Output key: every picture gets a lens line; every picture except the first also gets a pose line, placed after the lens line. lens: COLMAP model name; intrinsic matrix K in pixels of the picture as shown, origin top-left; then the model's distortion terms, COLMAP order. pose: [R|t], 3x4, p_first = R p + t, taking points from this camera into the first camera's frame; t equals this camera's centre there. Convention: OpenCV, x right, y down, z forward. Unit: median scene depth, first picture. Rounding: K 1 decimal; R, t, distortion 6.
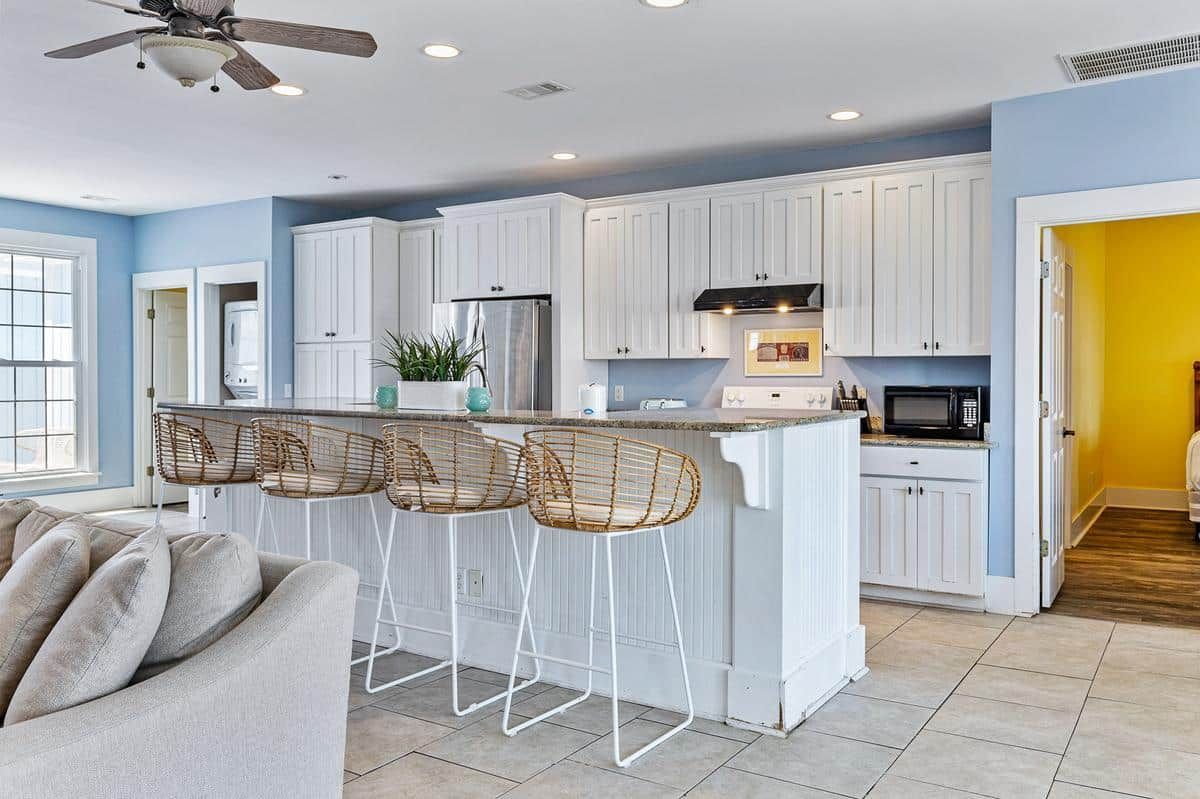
lens RADIAL K [[938.0, 0, 600.8], [0, 938.0, 392.4], [0, 0, 1]] dist [0.006009, 0.000623]
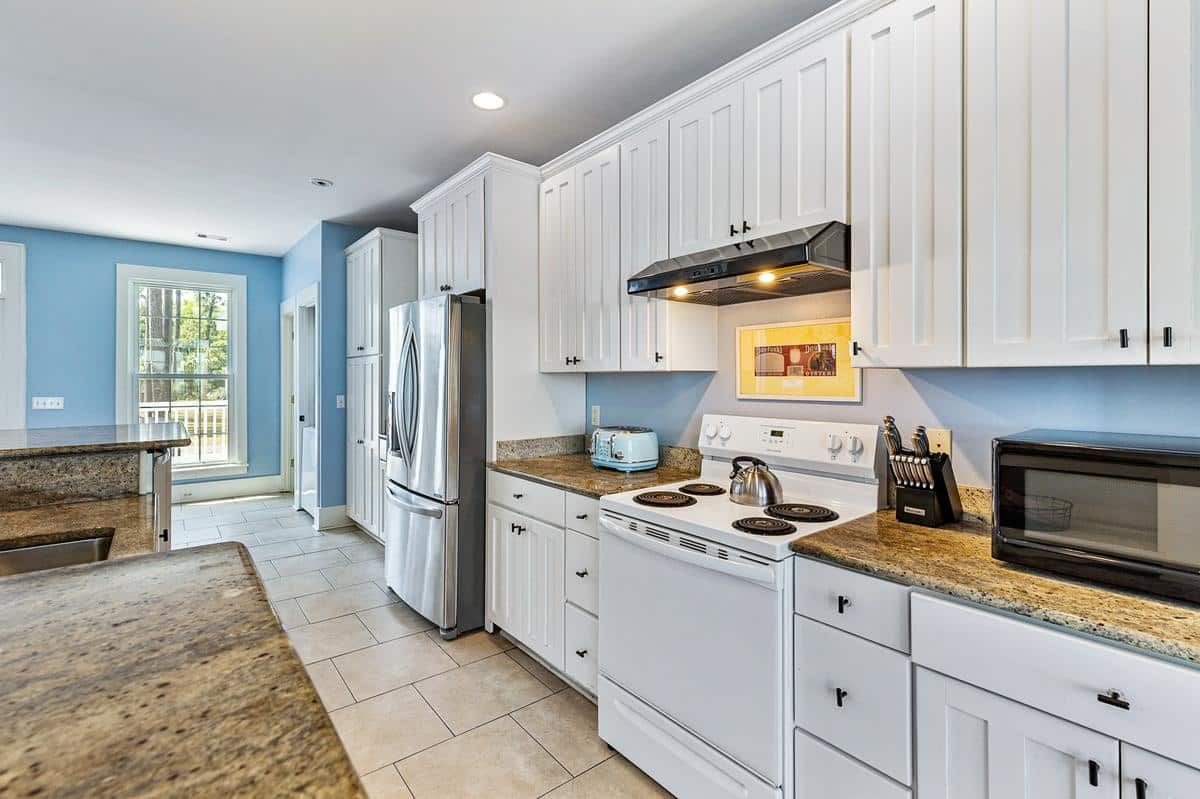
lens RADIAL K [[548.2, 0, 602.6], [0, 548.2, 379.9], [0, 0, 1]] dist [0.004364, 0.000374]
pose [[0.952174, 0.001494, -0.305554, 0.186557], [-0.006641, 0.999853, -0.015808, -0.024359], [0.305486, 0.017081, 0.952043, 0.632633]]
